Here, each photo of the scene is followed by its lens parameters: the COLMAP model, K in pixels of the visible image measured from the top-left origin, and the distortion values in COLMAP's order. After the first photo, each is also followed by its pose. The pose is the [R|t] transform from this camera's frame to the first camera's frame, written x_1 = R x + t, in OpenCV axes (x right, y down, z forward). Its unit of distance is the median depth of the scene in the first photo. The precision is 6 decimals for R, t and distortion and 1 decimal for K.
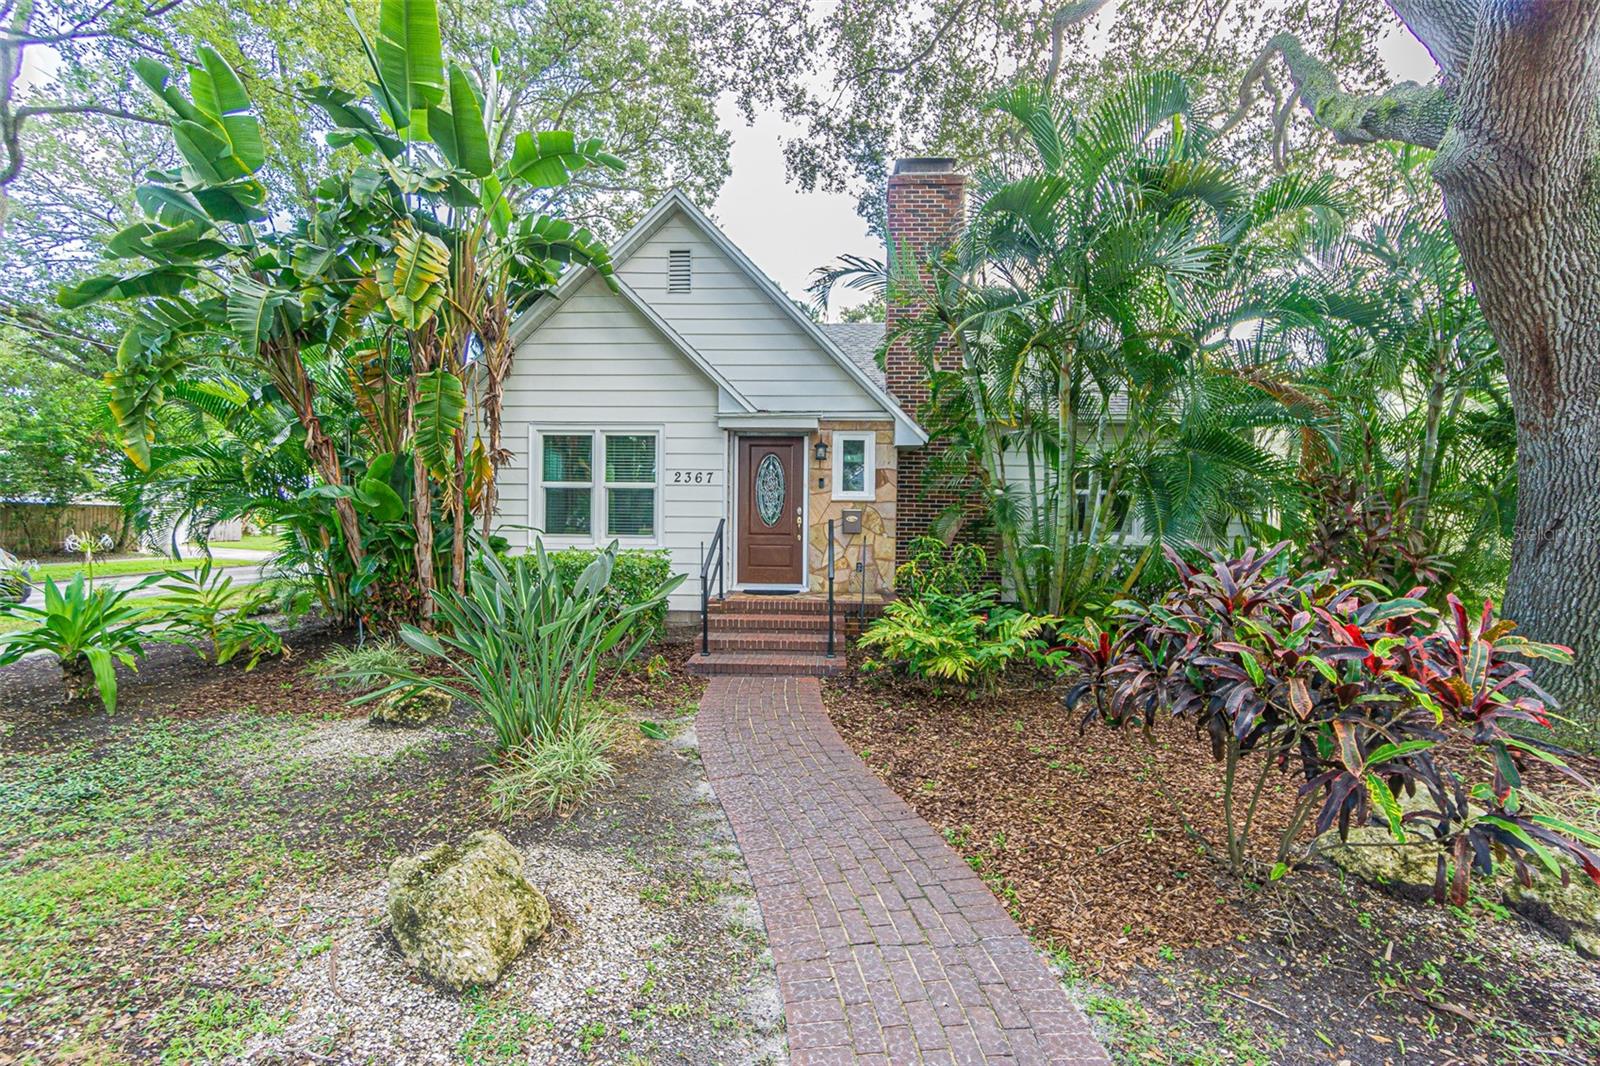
lens RADIAL K [[699.1, 0, 800.3], [0, 699.1, 535.0], [0, 0, 1]] dist [-0.003469, 0.000574]
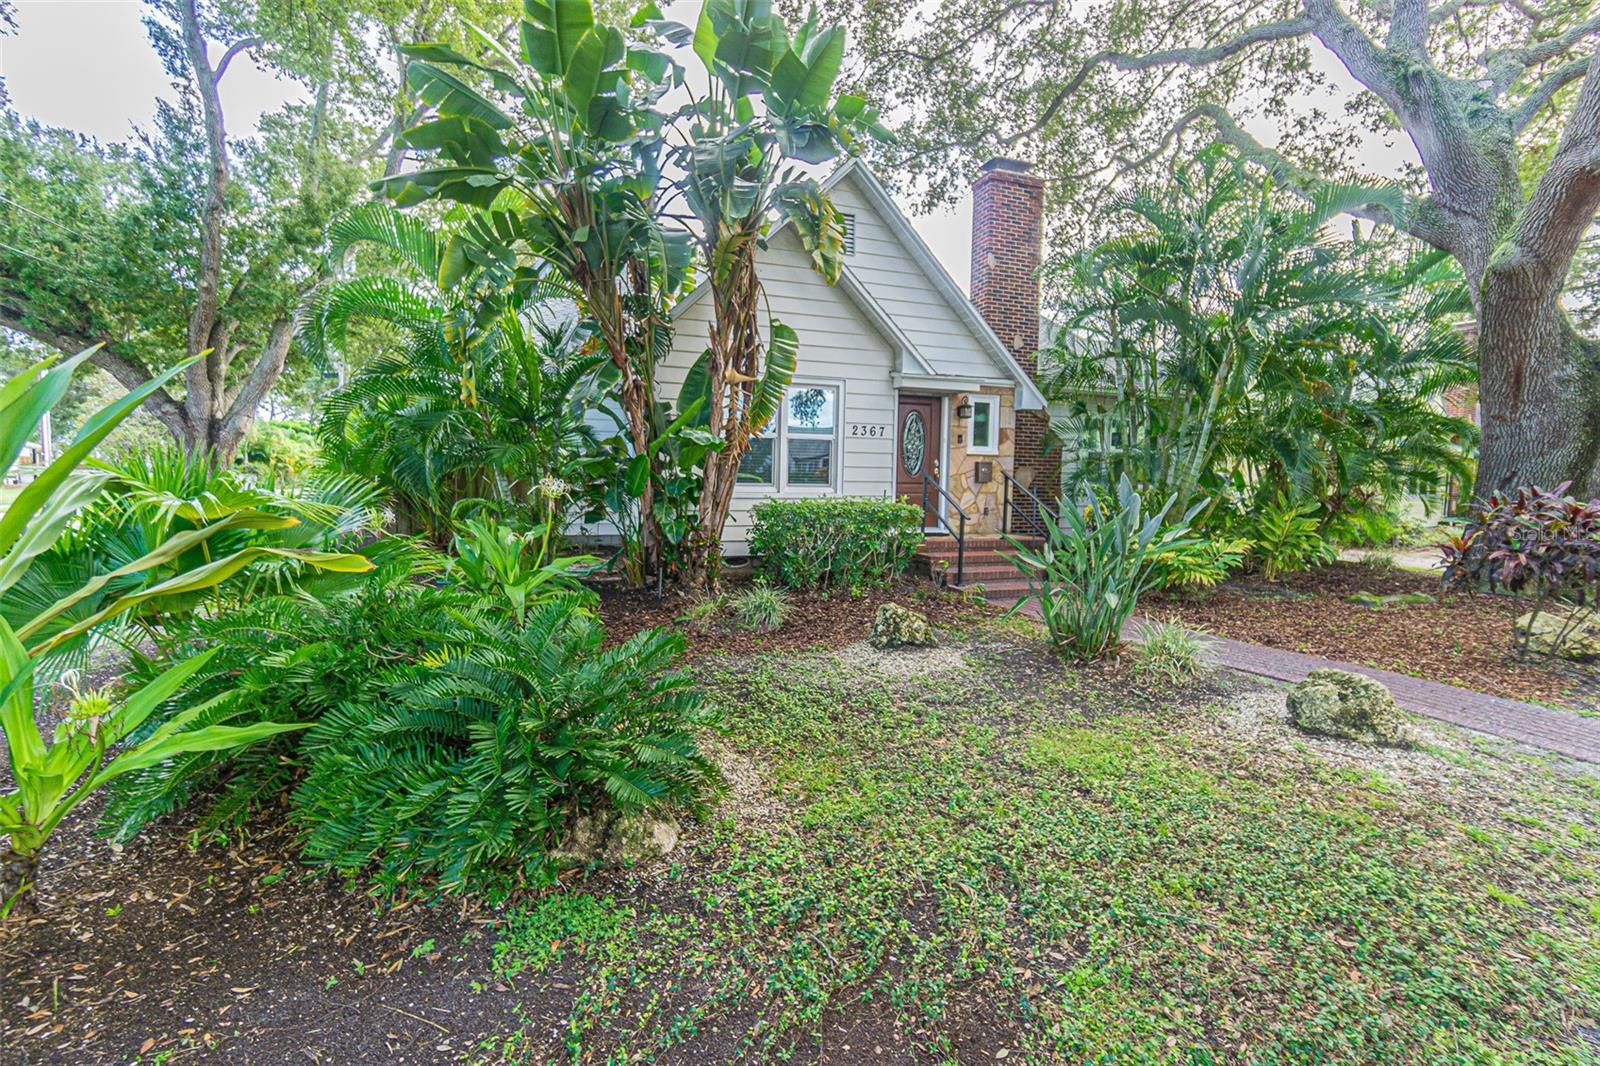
lens RADIAL K [[699.1, 0, 801.4], [0, 699.1, 529.2], [0, 0, 1]] dist [-0.003469, 0.000574]
pose [[0.921912, -0.026932, 0.386461, -0.665207], [0.004488, 0.998256, 0.058860, 0.005654], [-0.387373, -0.052530, 0.920425, 0.028648]]
